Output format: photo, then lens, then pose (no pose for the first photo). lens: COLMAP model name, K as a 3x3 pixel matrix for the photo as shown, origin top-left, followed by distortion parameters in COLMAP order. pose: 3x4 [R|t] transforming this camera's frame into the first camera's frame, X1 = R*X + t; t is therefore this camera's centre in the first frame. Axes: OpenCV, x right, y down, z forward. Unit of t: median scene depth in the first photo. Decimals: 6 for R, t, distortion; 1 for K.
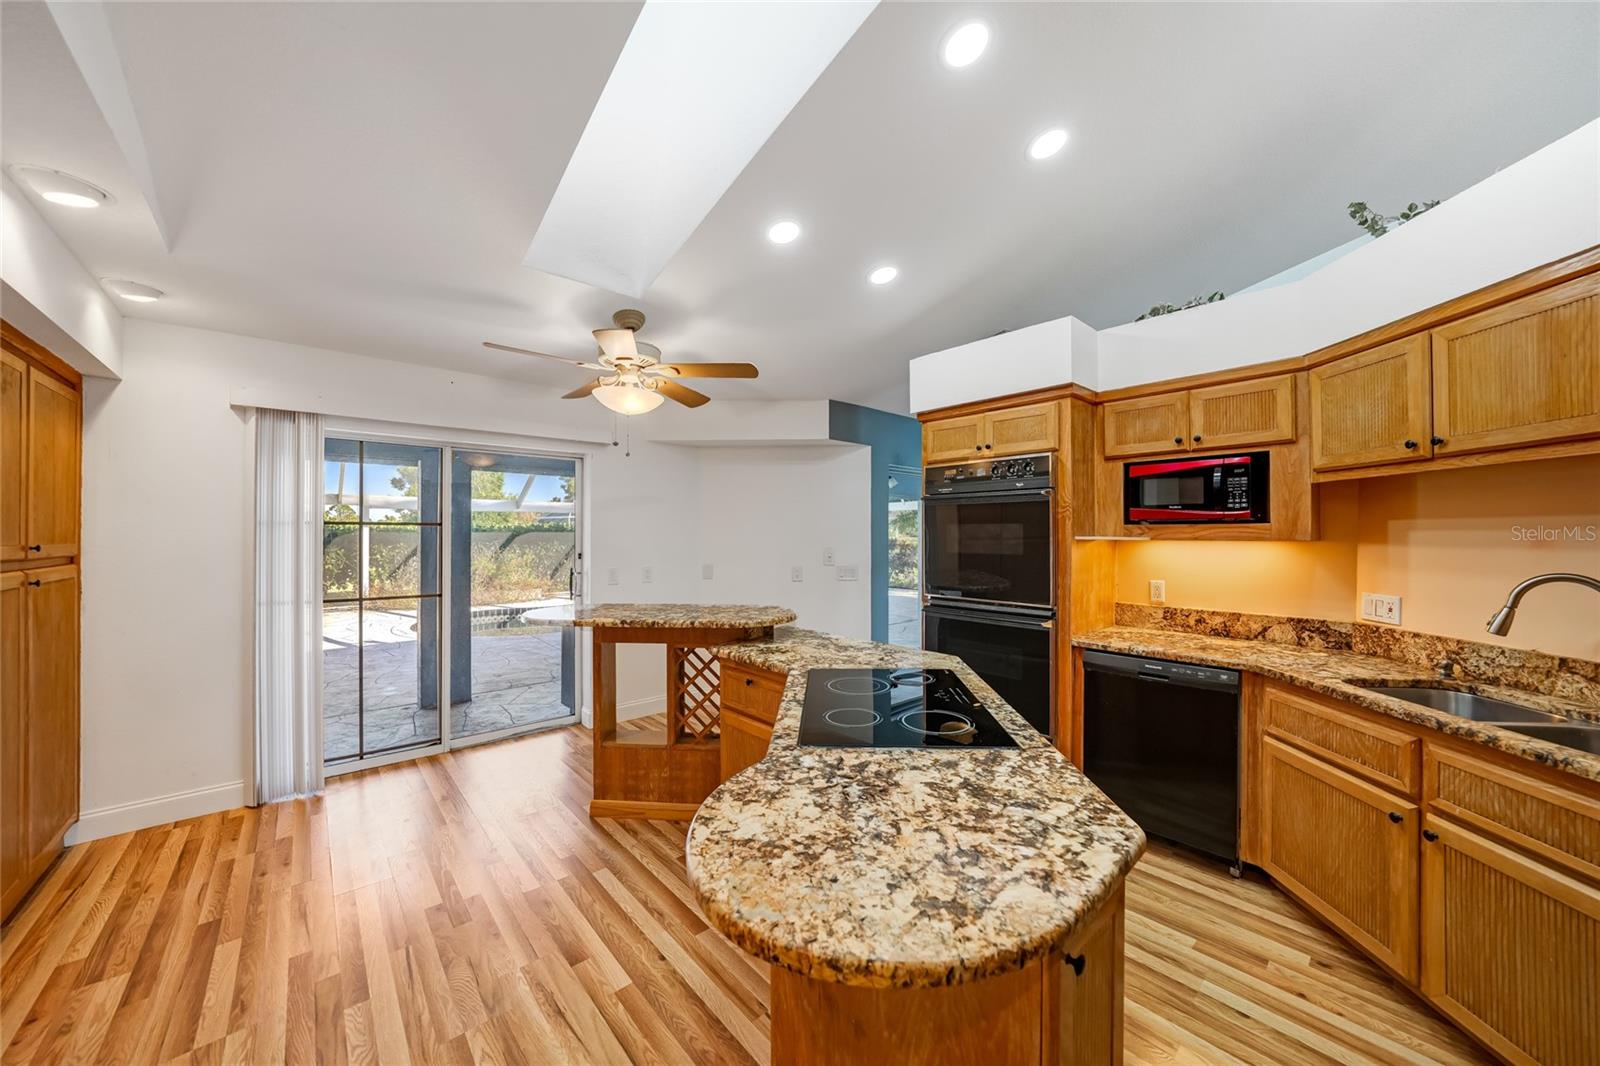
lens RADIAL K [[564.0, 0, 799.0], [0, 564.0, 531.1], [0, 0, 1]] dist [-0.023811, 0.005613]
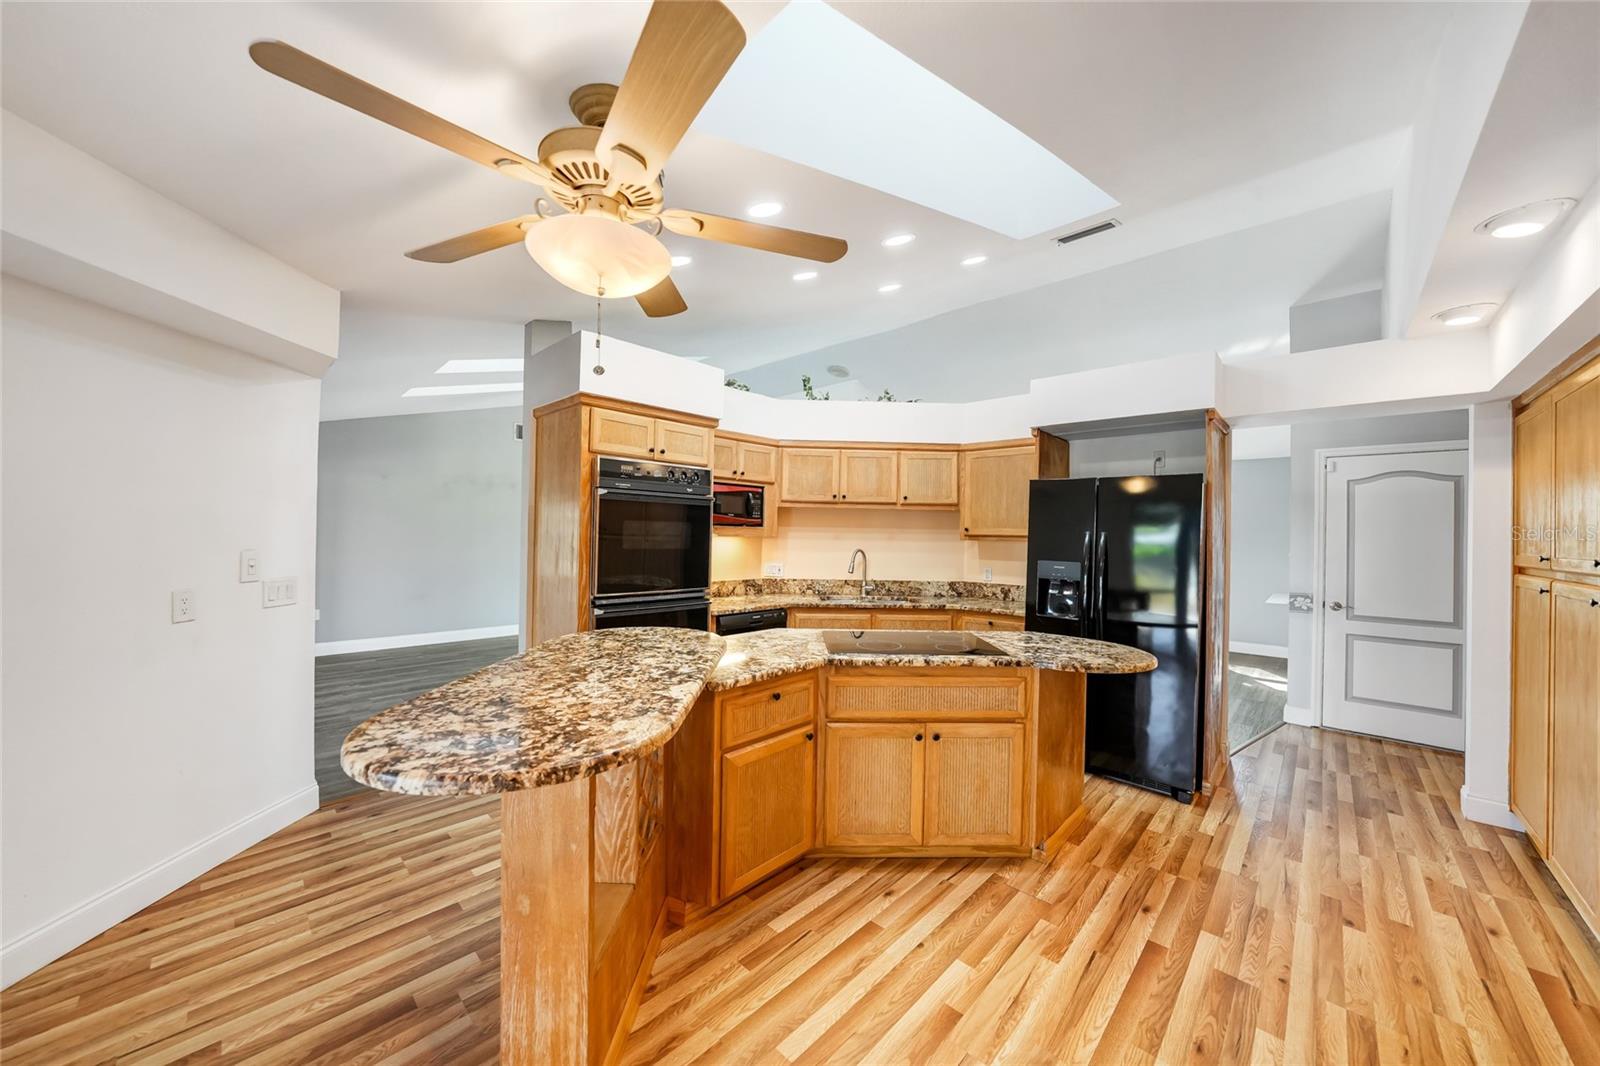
lens RADIAL K [[564.0, 0, 799.0], [0, 564.0, 531.1], [0, 0, 1]] dist [-0.023811, 0.005613]
pose [[-0.076726, 0.004706, 0.997041, -0.976573], [-0.023417, 0.999705, -0.006521, 0.008084], [-0.996777, -0.023848, -0.076593, 1.023085]]
